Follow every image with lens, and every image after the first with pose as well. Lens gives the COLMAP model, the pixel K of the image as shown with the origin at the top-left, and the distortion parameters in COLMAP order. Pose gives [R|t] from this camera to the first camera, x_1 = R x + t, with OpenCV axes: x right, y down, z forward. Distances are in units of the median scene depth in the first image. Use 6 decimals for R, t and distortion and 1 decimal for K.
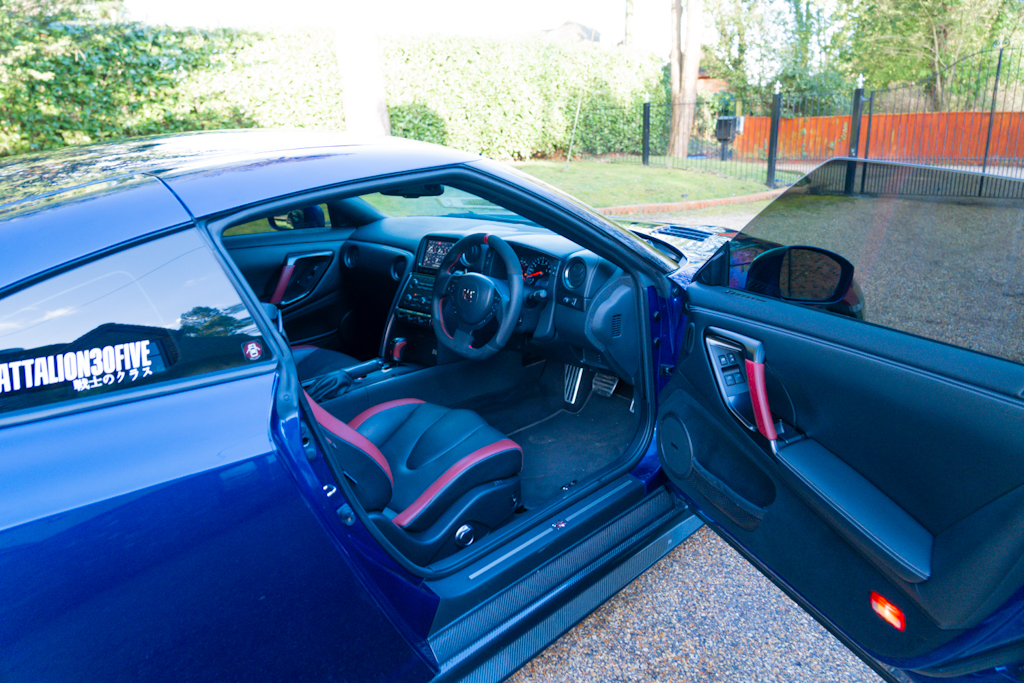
lens RADIAL K [[689.0, 0, 512.0], [0, 689.0, 341.5], [0, 0, 1]] dist [-0.023720, 0.002723]
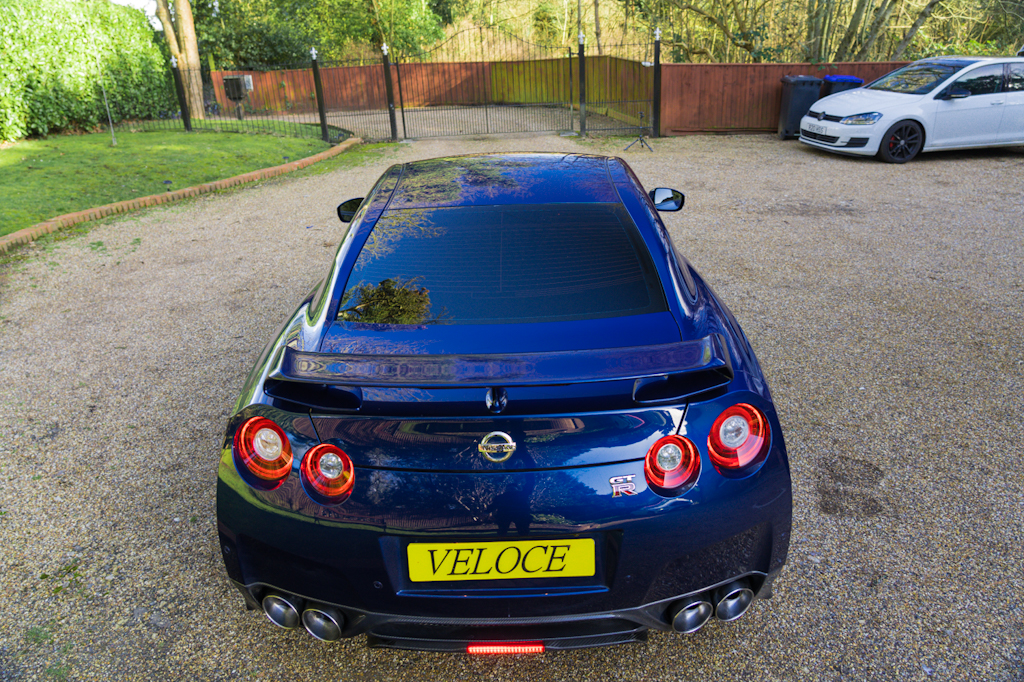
lens RADIAL K [[702.7, 0, 514.7], [0, 702.7, 340.0], [0, 0, 1]] dist [-0.014387, 0.007652]
pose [[0.692940, -0.284673, 0.662416, -1.147399], [0.237778, 0.957582, 0.162787, -0.093961], [-0.680658, 0.044706, 0.731236, -0.240900]]
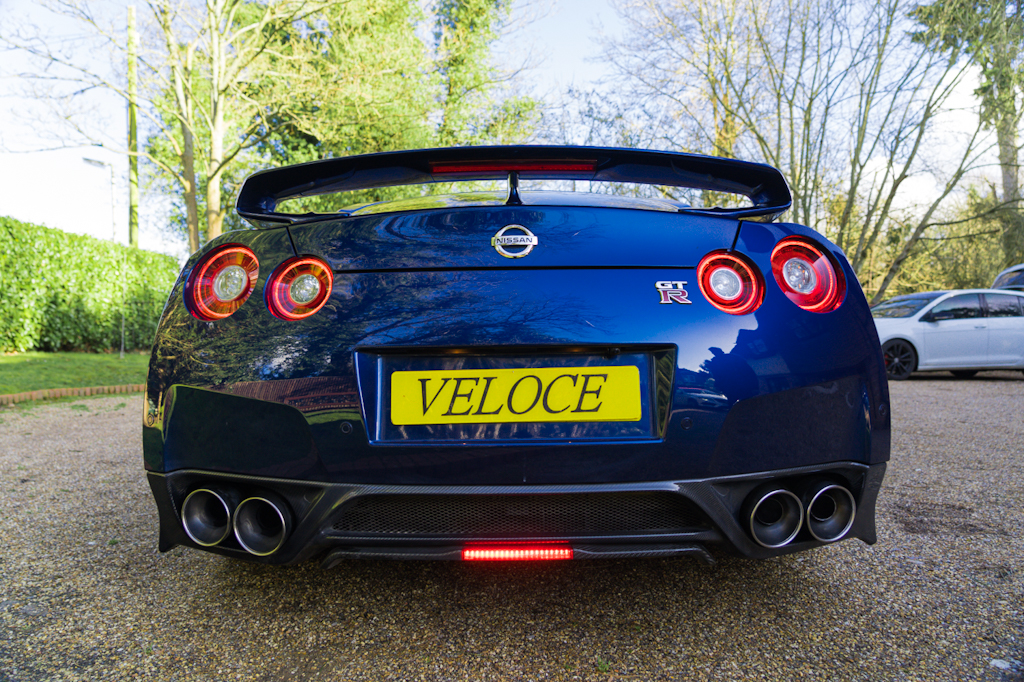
lens RADIAL K [[702.7, 0, 514.7], [0, 702.7, 340.0], [0, 0, 1]] dist [-0.014387, 0.007652]
pose [[0.690069, 0.017147, 0.723541, -1.136228], [0.217001, 0.948823, -0.229447, 0.308043], [-0.690446, 0.315343, 0.651032, -0.064172]]
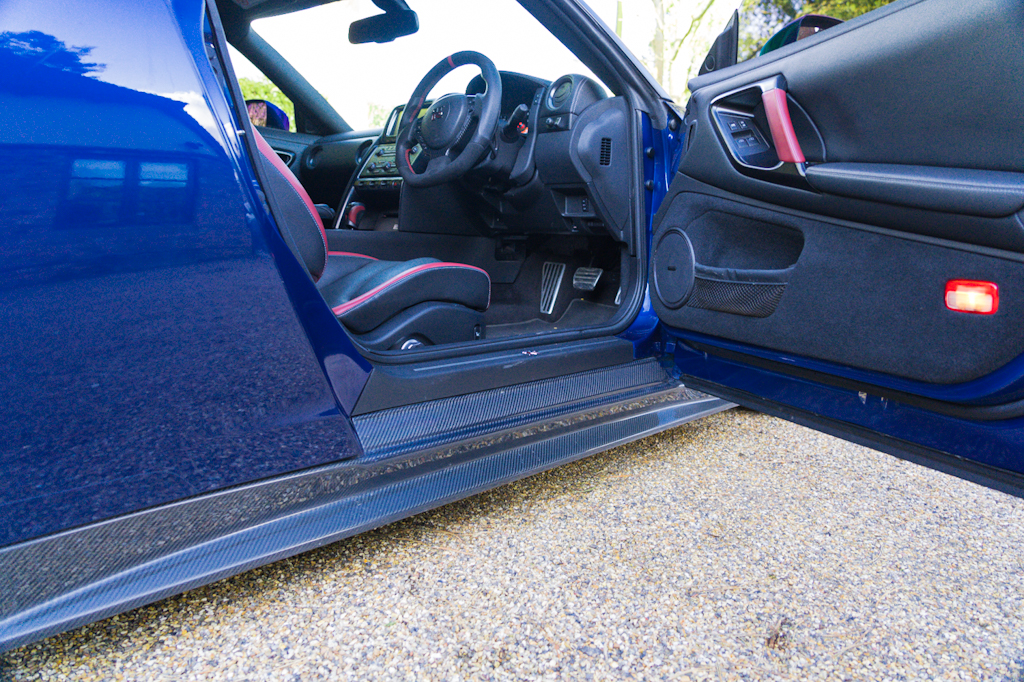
lens RADIAL K [[689.0, 0, 512.0], [0, 689.0, 341.0], [0, 0, 1]] dist [-0.023720, 0.002723]
pose [[0.998053, 0.053518, 0.032035, 0.012499], [-0.047789, 0.986178, -0.158645, 0.241918], [-0.040082, 0.156805, 0.986816, 0.124125]]
